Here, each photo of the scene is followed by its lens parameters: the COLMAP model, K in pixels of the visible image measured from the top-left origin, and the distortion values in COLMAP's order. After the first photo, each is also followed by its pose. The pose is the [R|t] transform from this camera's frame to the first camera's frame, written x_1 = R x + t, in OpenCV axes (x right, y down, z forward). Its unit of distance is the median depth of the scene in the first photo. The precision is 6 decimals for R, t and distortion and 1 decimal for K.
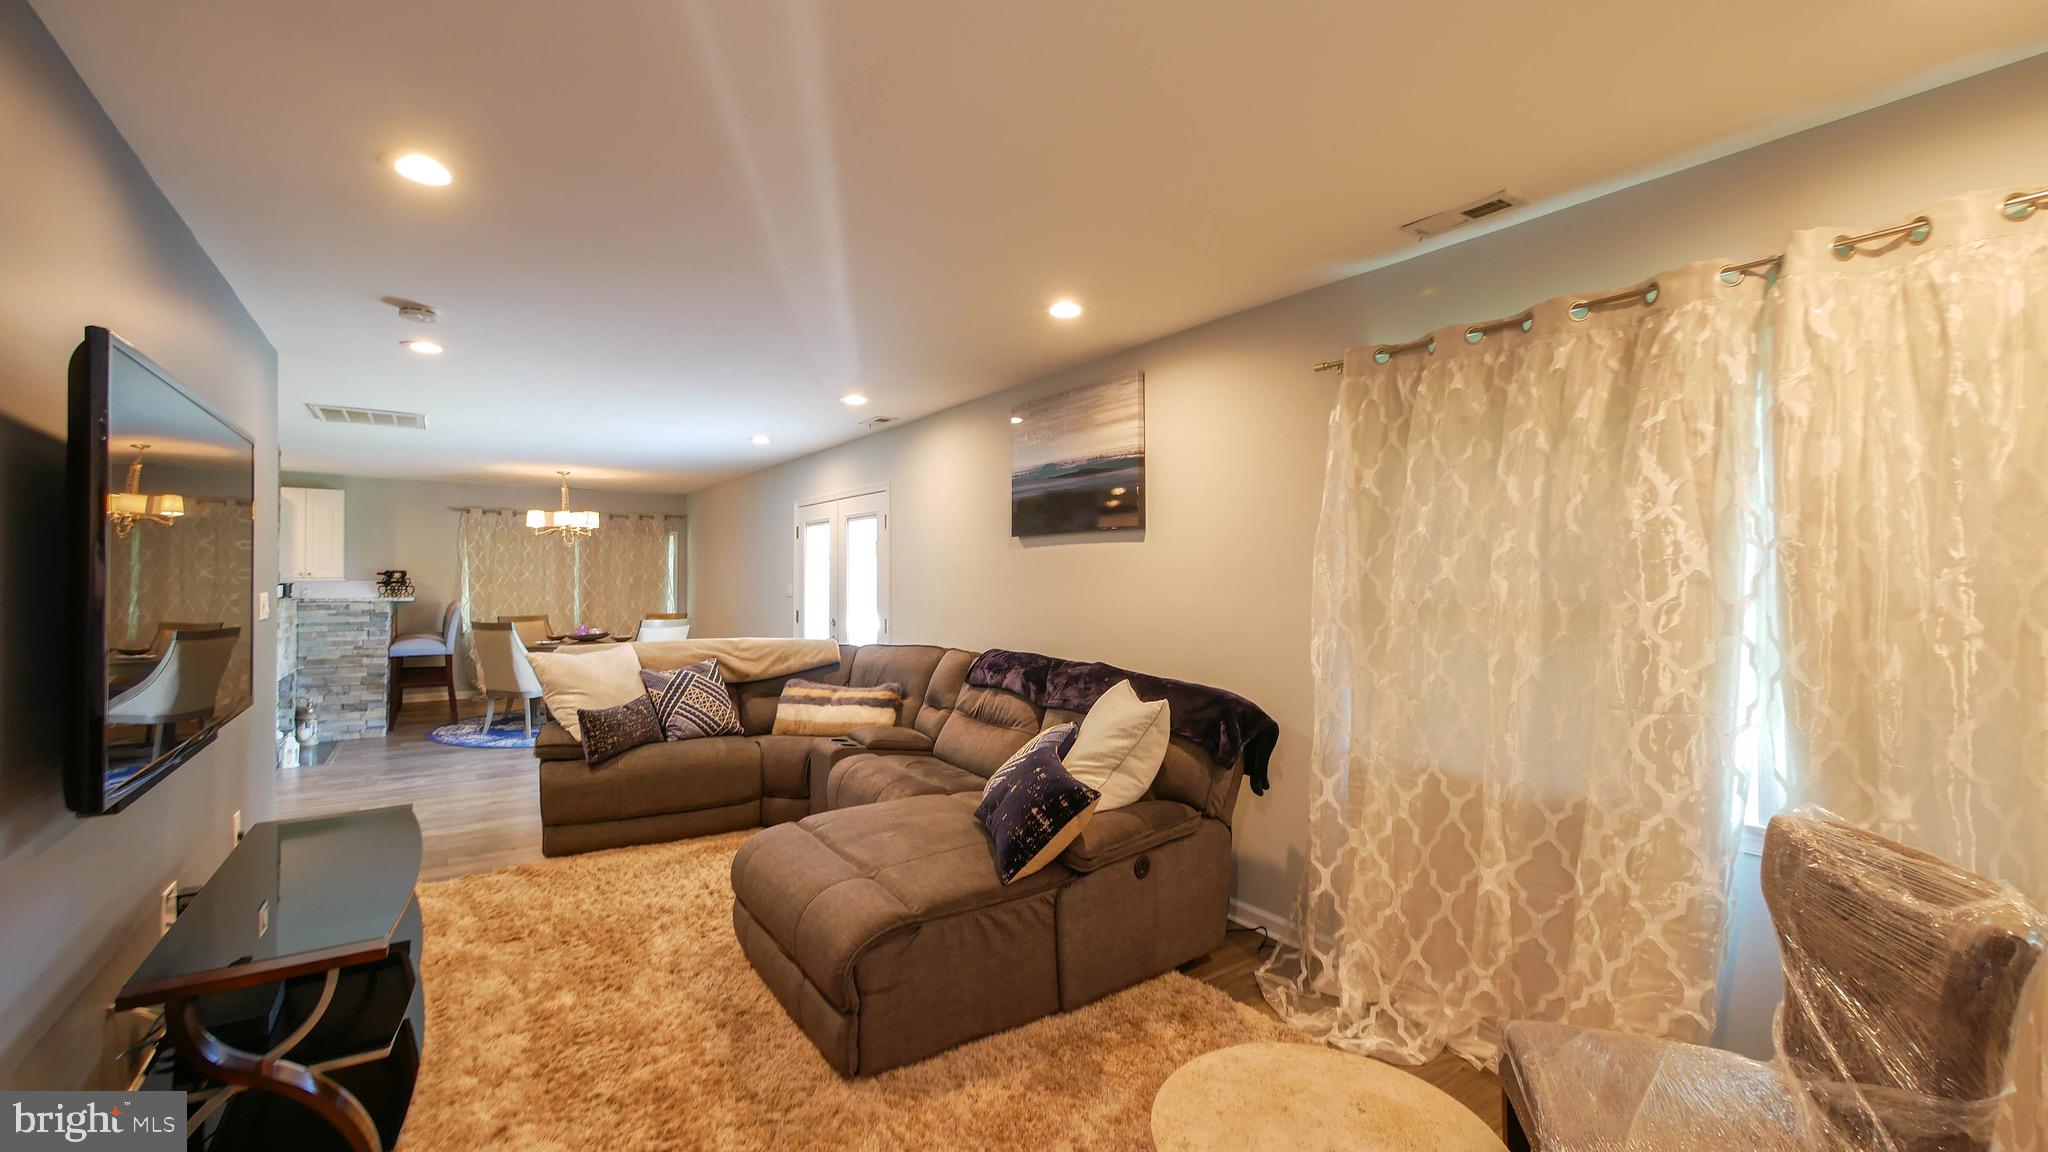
lens RADIAL K [[847.2, 0, 1021.6], [0, 847.2, 577.5], [0, 0, 1]] dist [-0.002150, 0.000143]
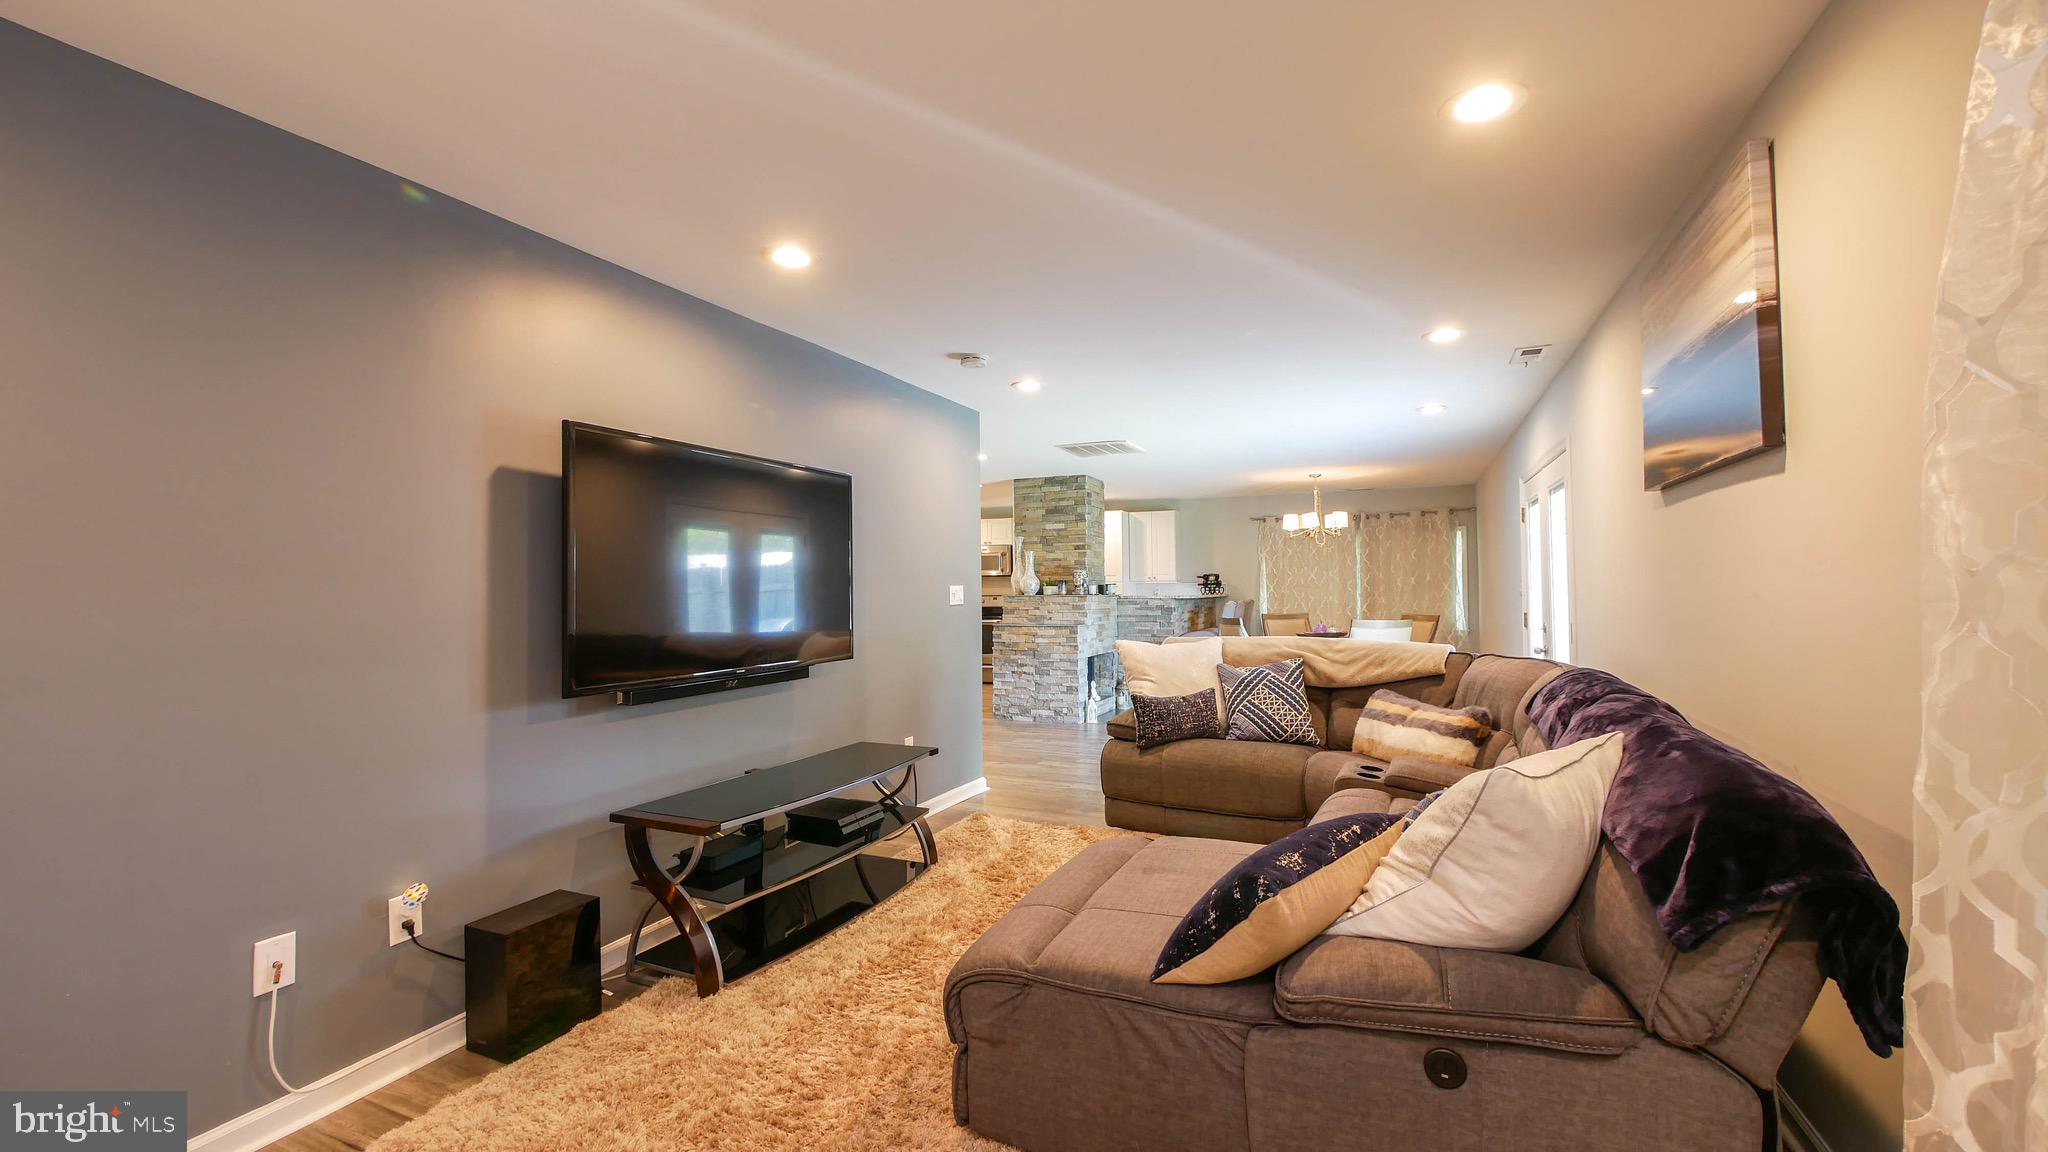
lens RADIAL K [[847.2, 0, 1018.0], [0, 847.2, 573.5], [0, 0, 1]] dist [-0.002150, 0.000143]
pose [[0.512895, -0.020067, -0.858217, 0.268047], [0.008641, 0.999797, -0.018214, 0.018634], [0.858408, 0.001926, 0.512964, 0.275187]]
